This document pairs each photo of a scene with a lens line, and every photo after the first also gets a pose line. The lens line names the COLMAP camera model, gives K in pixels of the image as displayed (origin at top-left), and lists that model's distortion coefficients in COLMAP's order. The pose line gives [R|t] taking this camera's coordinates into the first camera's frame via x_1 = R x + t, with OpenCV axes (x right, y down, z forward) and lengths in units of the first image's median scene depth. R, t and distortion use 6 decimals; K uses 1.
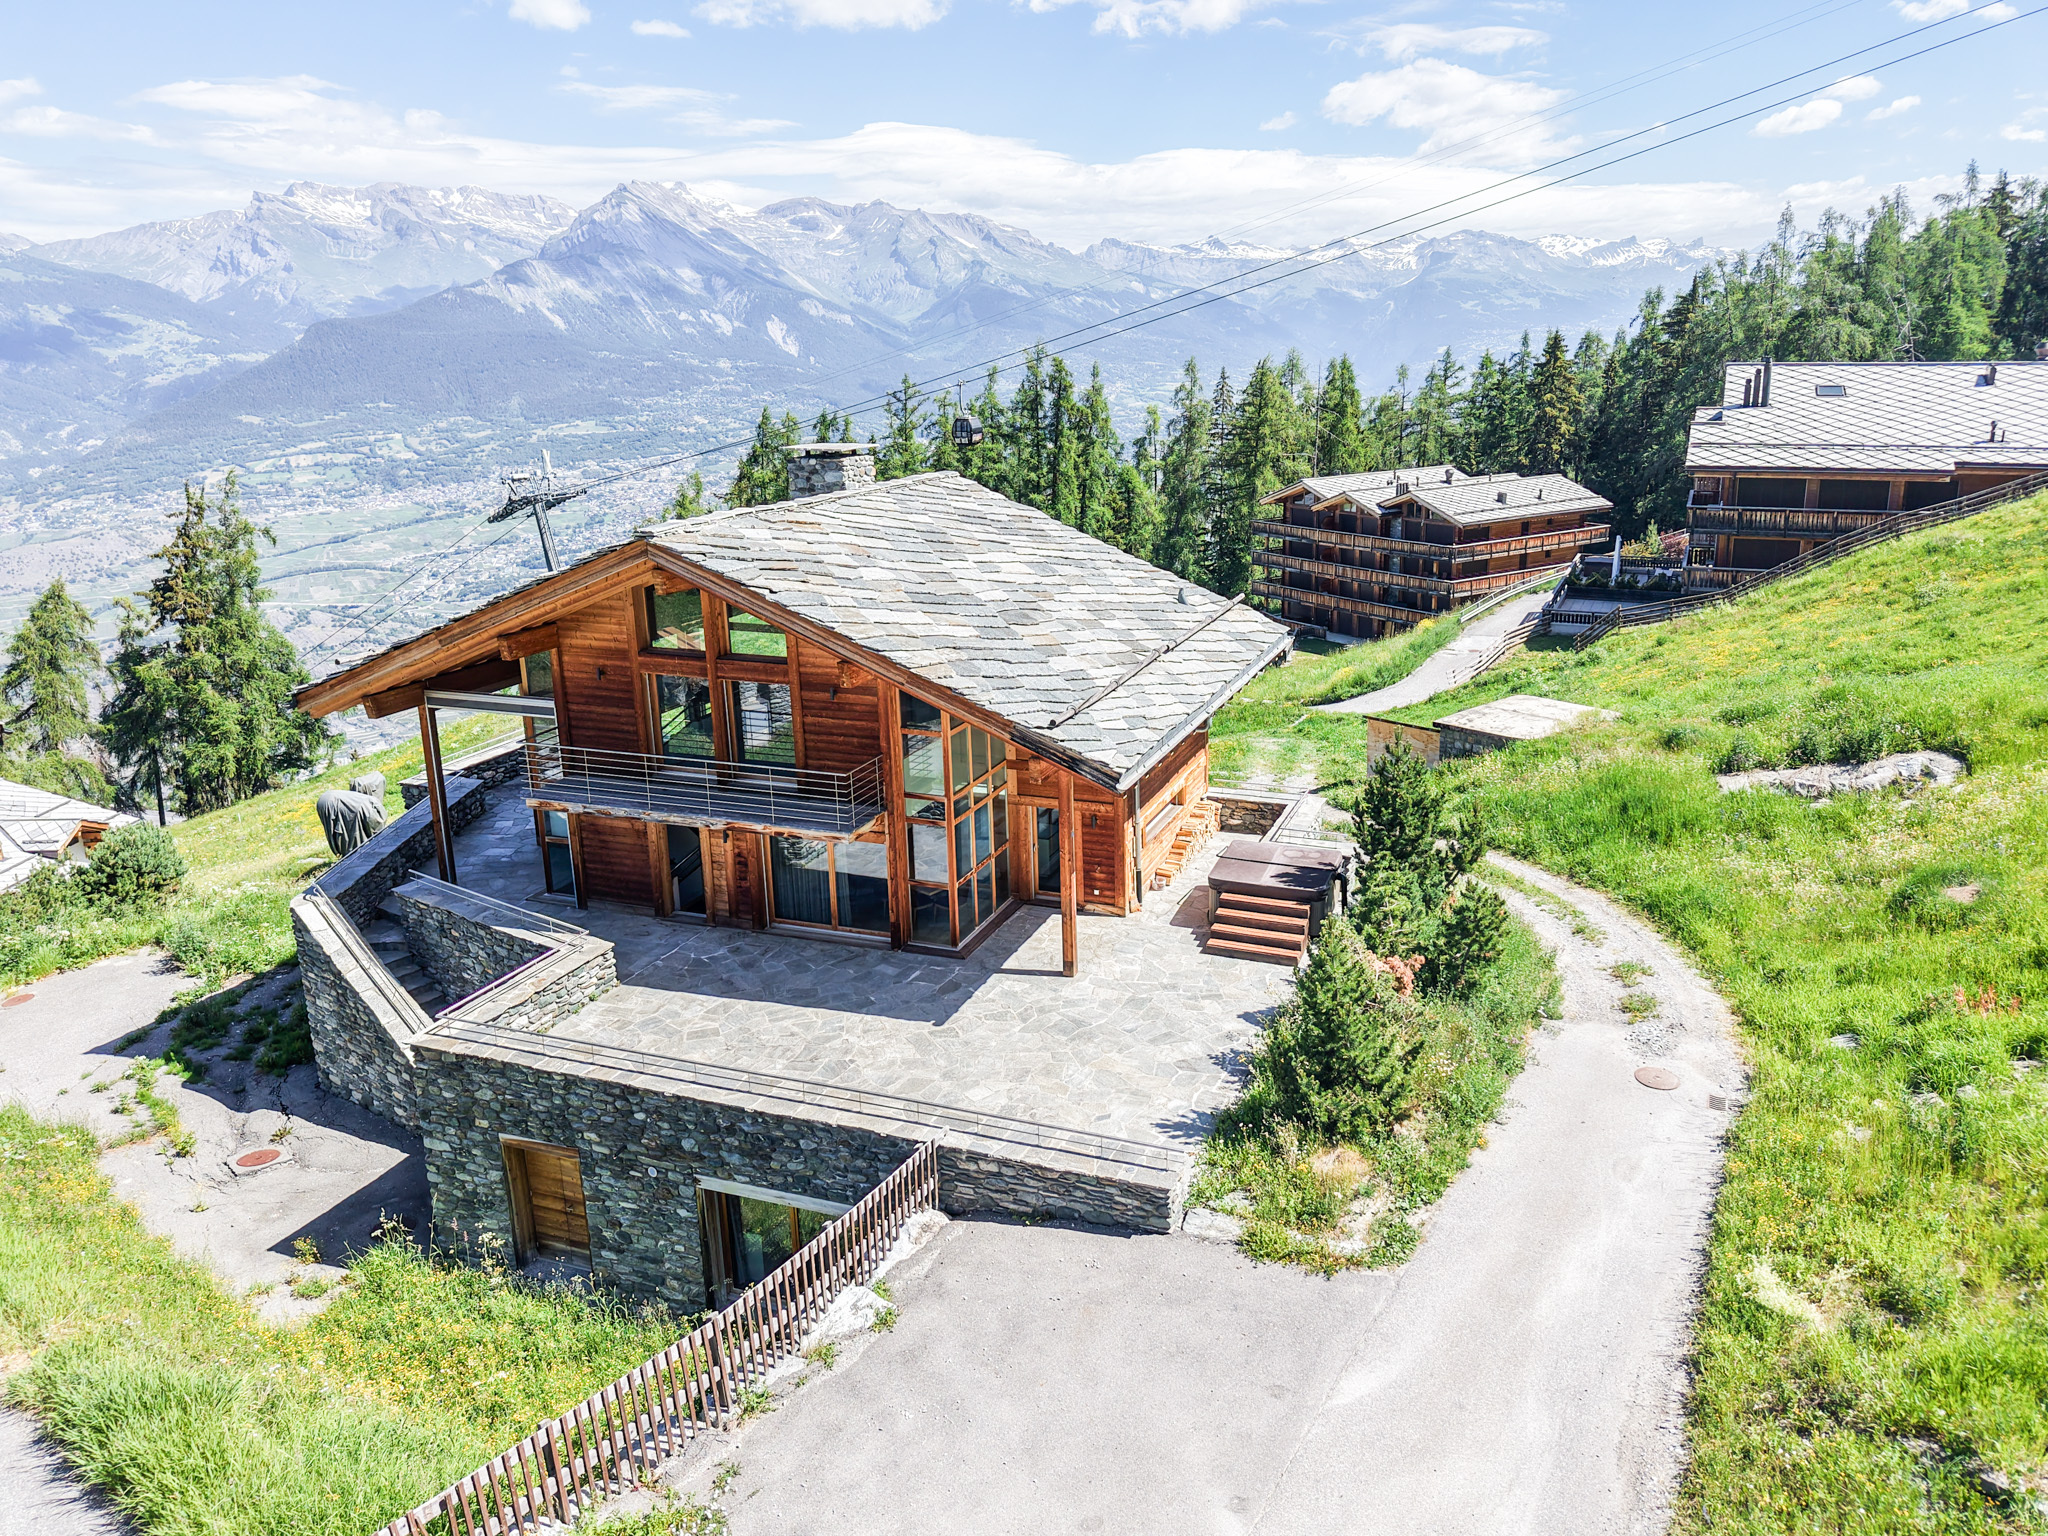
lens RADIAL K [[1419.2, 0, 1127.1], [0, 1419.2, 669.9], [0, 0, 1]] dist [0.037531, -0.039053]
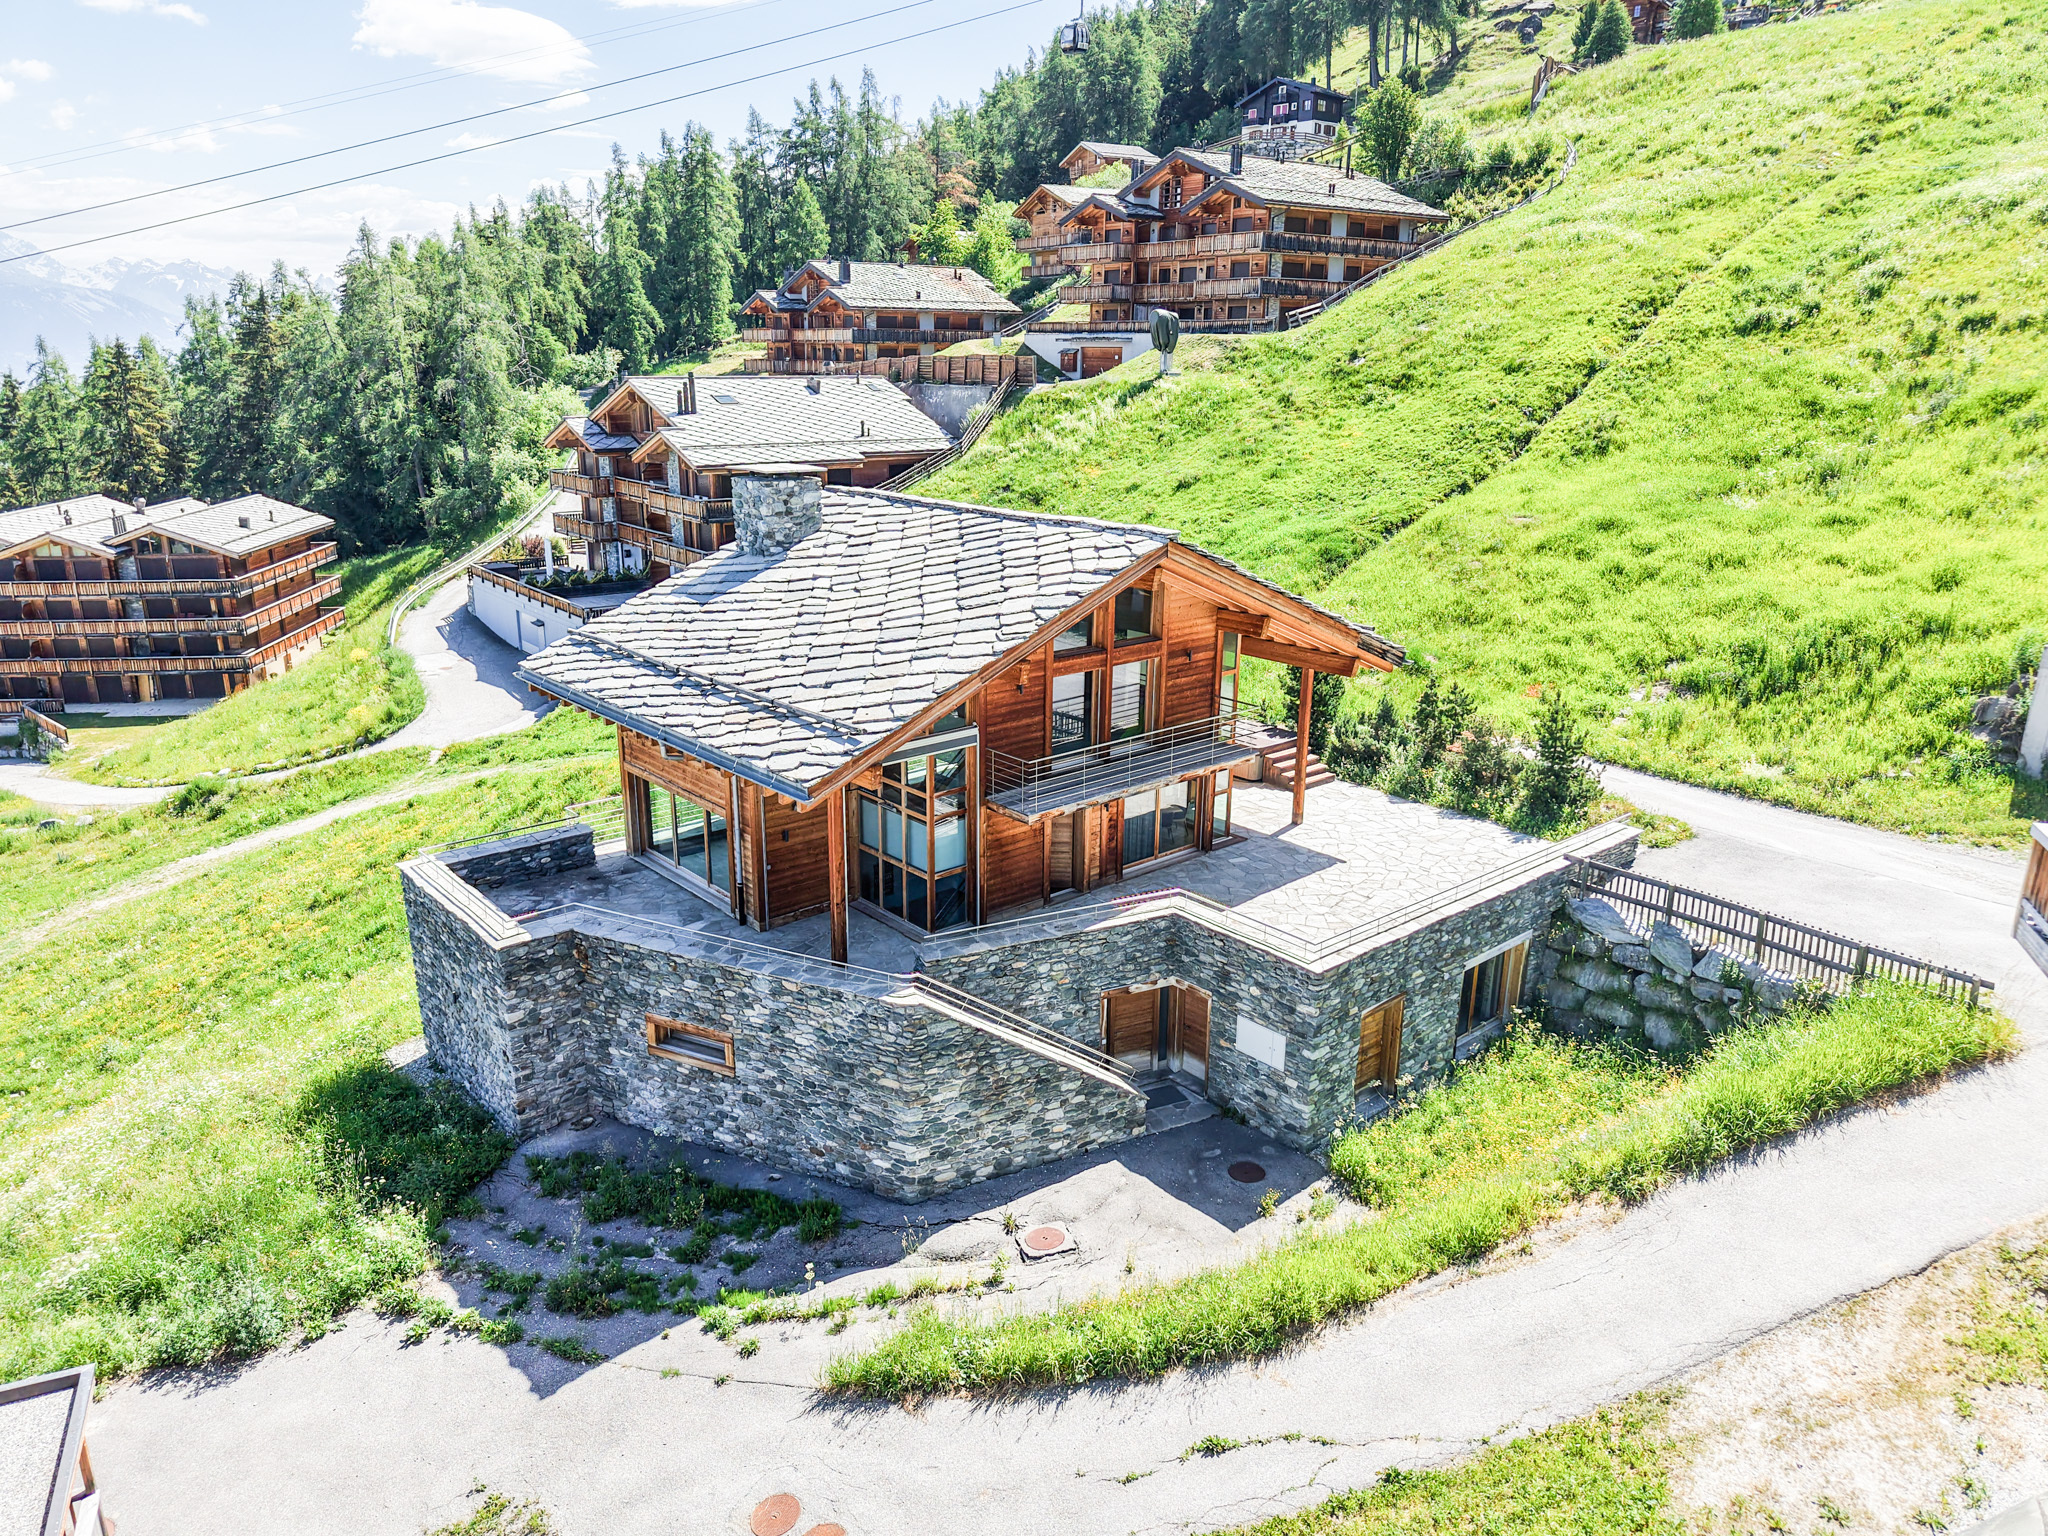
lens RADIAL K [[1392.2, 0, 1024.0], [0, 1392.2, 768.0], [0, 0, 1]] dist [0.004157, -0.001403]
pose [[0.496713, -0.236310, 0.835125, -0.282277], [0.181870, 0.969197, 0.166076, -0.025023], [-0.848646, 0.069392, 0.524390, 0.108953]]
